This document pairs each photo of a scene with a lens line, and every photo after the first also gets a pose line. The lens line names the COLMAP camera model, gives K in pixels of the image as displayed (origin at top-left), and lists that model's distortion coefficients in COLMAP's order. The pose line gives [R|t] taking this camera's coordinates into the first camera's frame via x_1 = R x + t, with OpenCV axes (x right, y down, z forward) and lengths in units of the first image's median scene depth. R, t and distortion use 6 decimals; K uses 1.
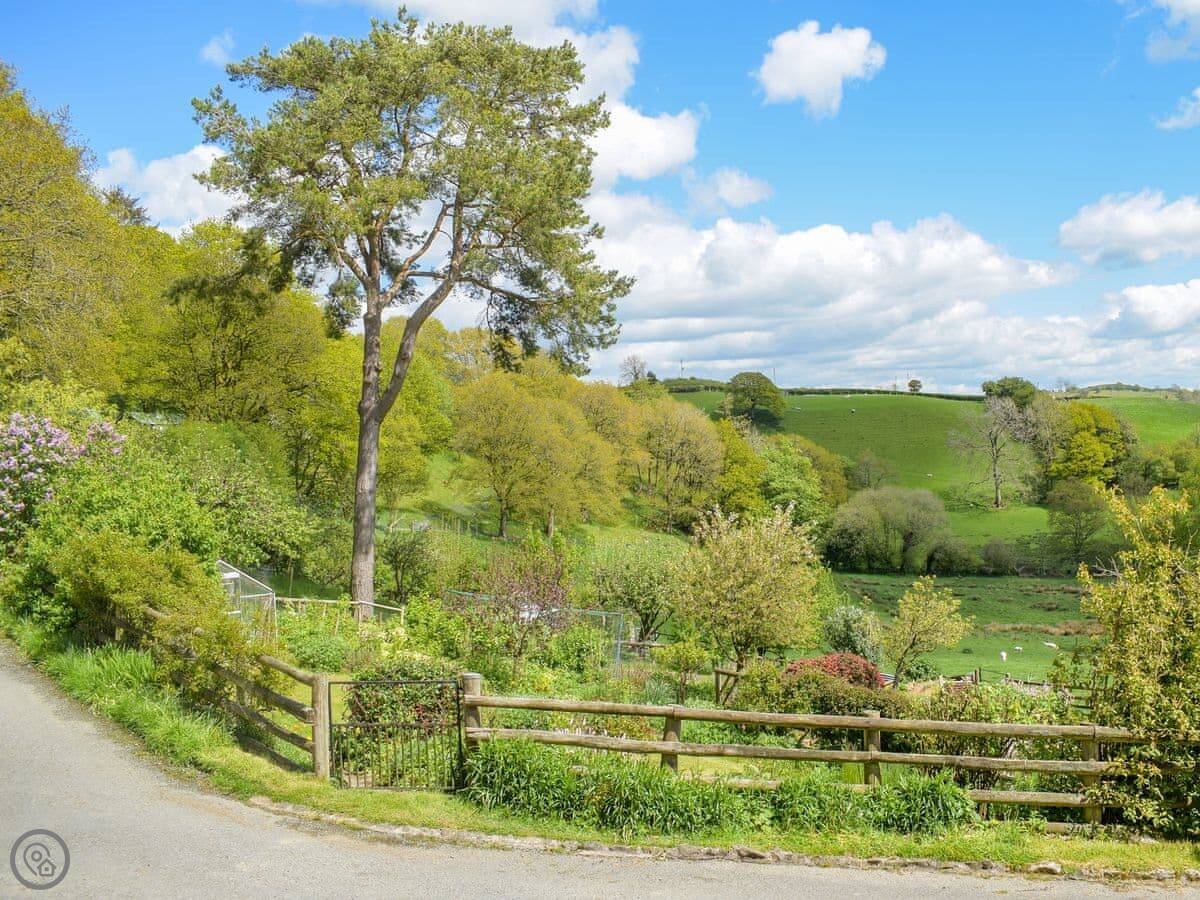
lens RADIAL K [[1101.1, 0, 605.0], [0, 1101.1, 440.9], [0, 0, 1]] dist [-0.073840, 0.011010]
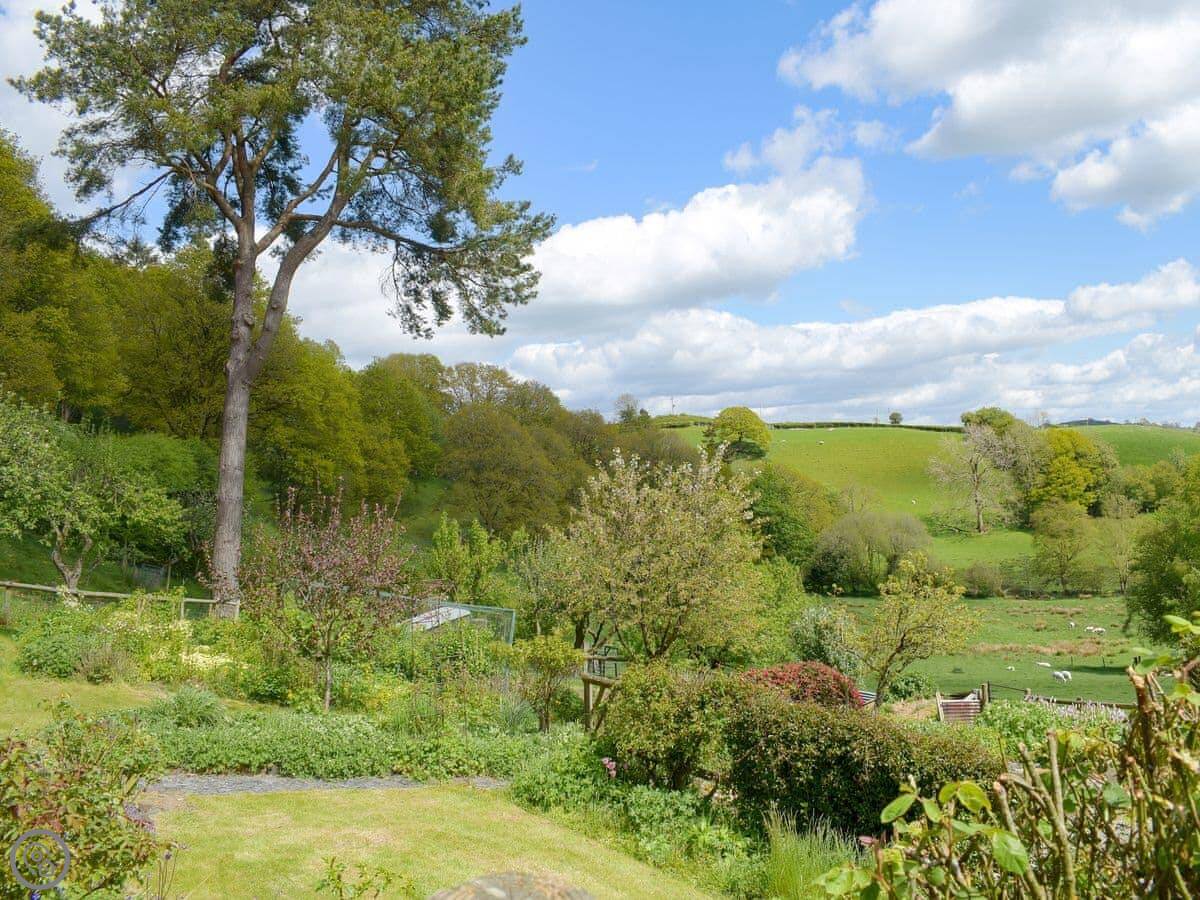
lens RADIAL K [[943.0, 0, 596.4], [0, 943.0, 453.9], [0, 0, 1]] dist [-0.062405, 0.003151]
pose [[0.999399, -0.008728, -0.033536, 0.049874], [0.007151, 0.998876, -0.046858, 0.041797], [0.033907, 0.046590, 0.998338, 0.179823]]
